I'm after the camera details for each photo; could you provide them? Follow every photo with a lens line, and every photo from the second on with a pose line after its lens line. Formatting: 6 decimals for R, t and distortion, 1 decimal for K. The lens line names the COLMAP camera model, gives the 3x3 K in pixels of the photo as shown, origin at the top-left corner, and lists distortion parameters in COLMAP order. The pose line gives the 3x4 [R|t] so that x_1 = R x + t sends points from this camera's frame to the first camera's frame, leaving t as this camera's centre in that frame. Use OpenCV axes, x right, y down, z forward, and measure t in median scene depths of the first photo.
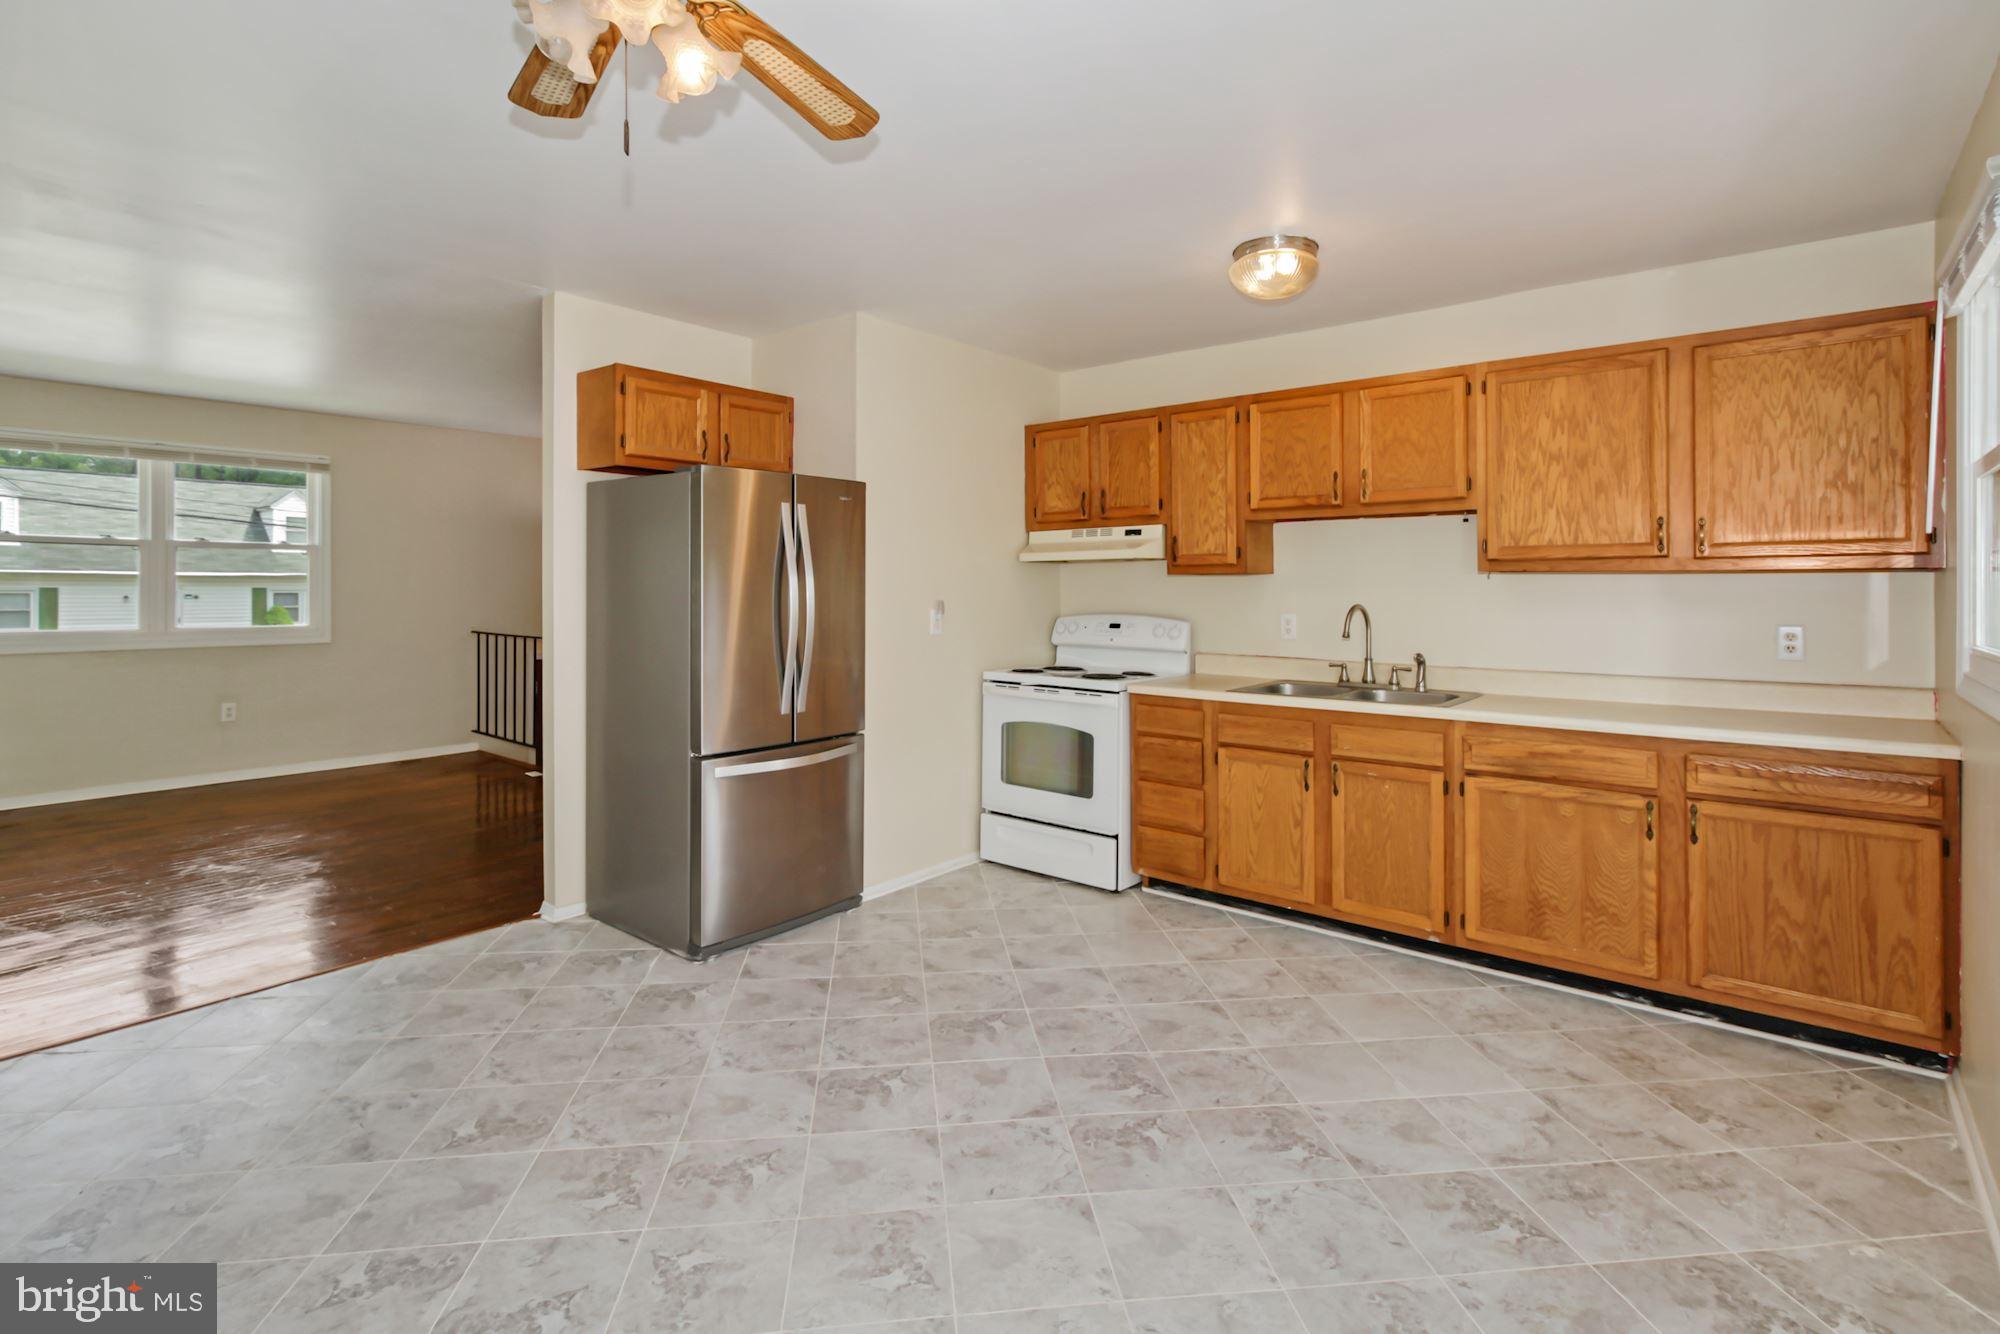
lens RADIAL K [[947.2, 0, 998.1], [0, 947.2, 580.5], [0, 0, 1]] dist [0.000718, 0.000883]
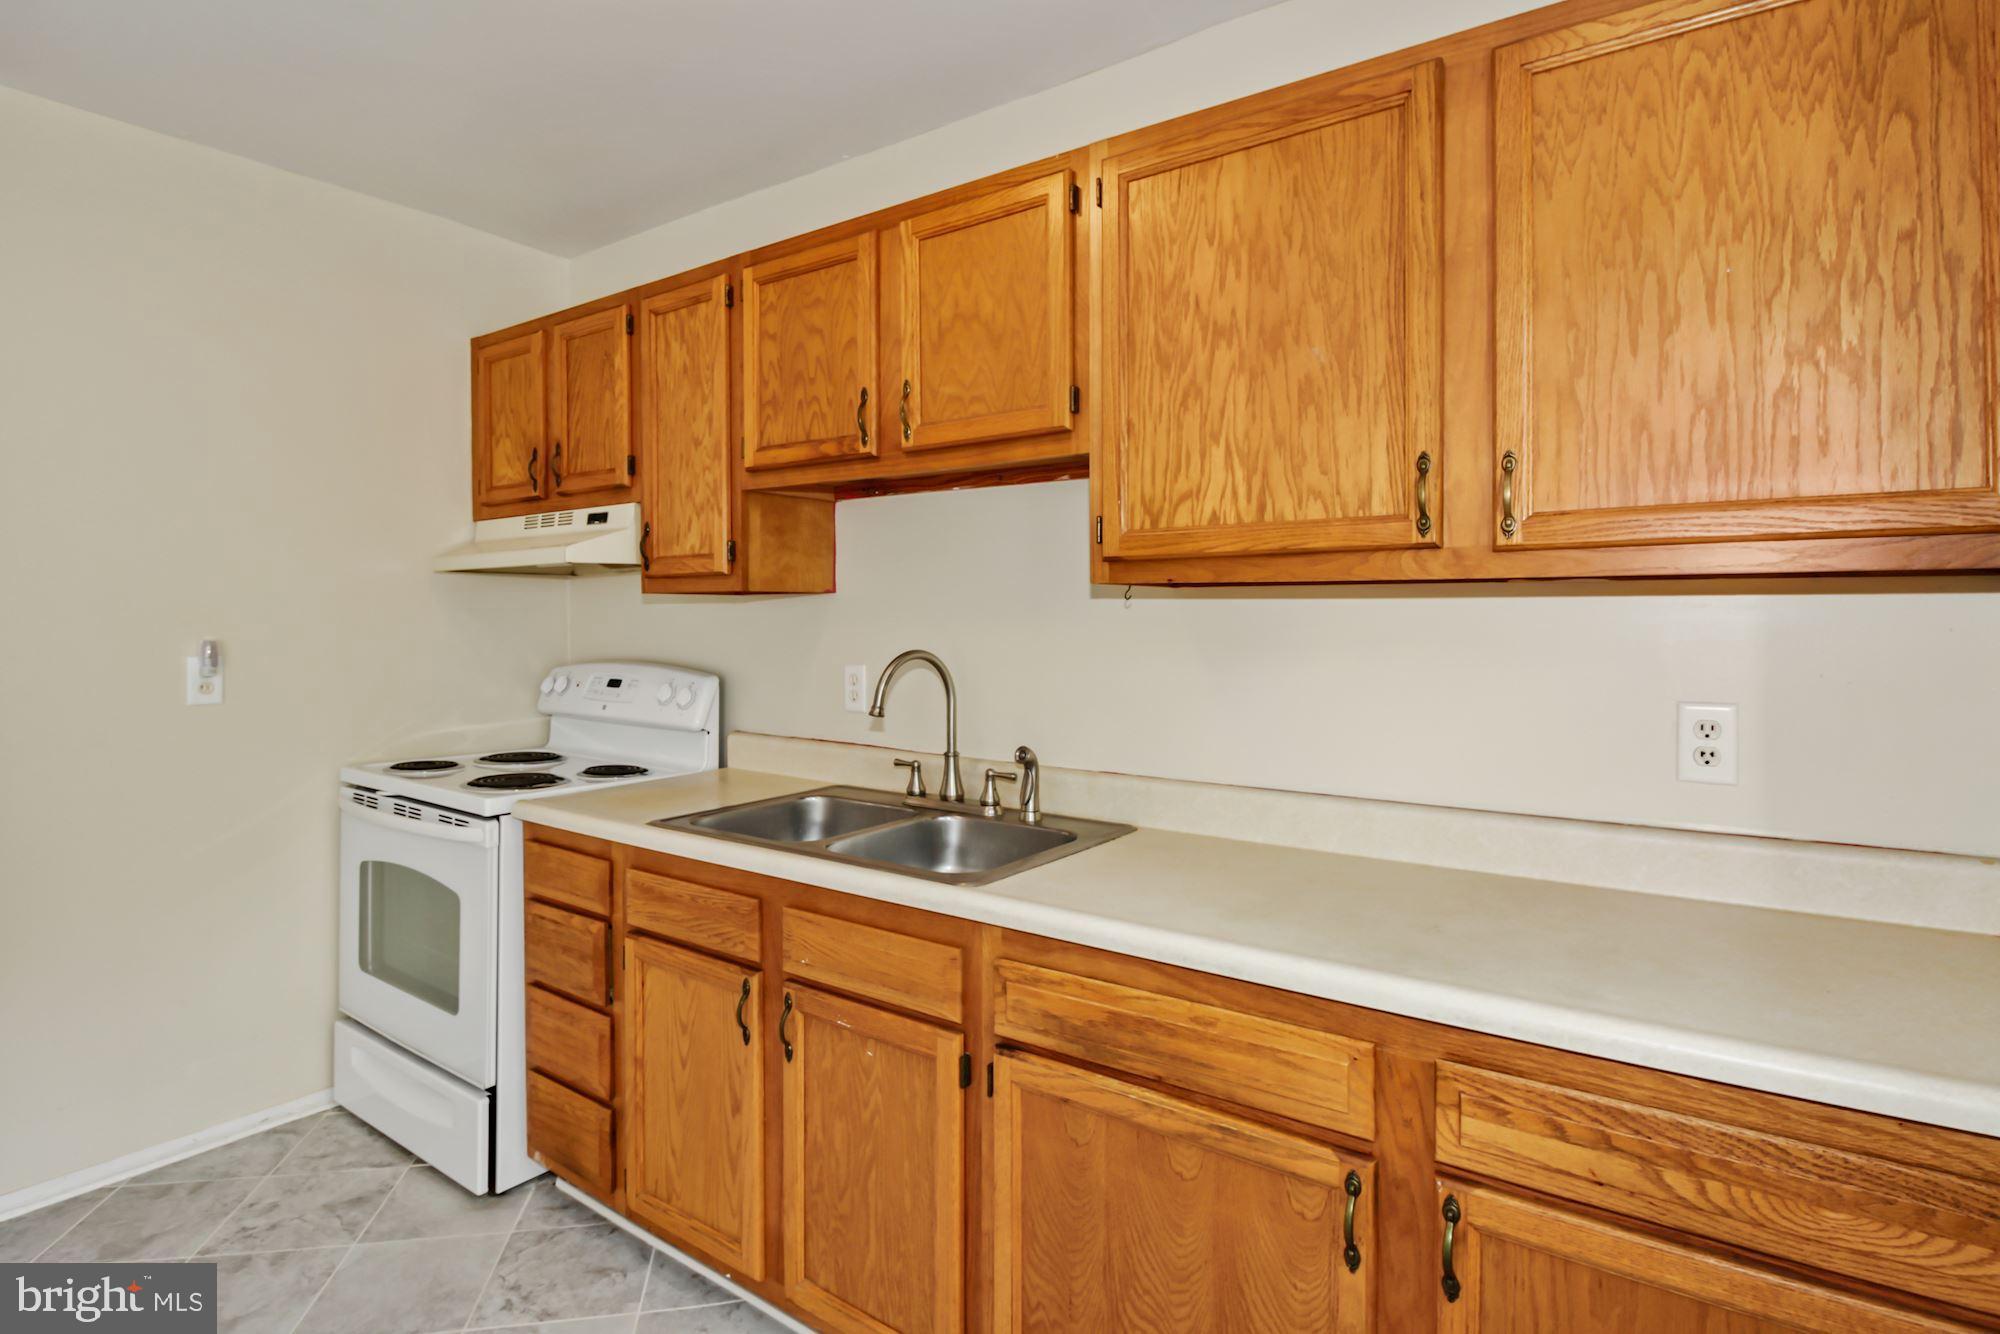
lens RADIAL K [[1005.7, 0, 995.6], [0, 1005.7, 619.9], [0, 0, 1]] dist [-0.000642, -0.012475]
pose [[0.997883, 0.000704, 0.065027, 0.469156], [-0.001339, 0.999952, 0.009732, 0.004033], [-0.065017, -0.009799, 0.997836, 0.549642]]
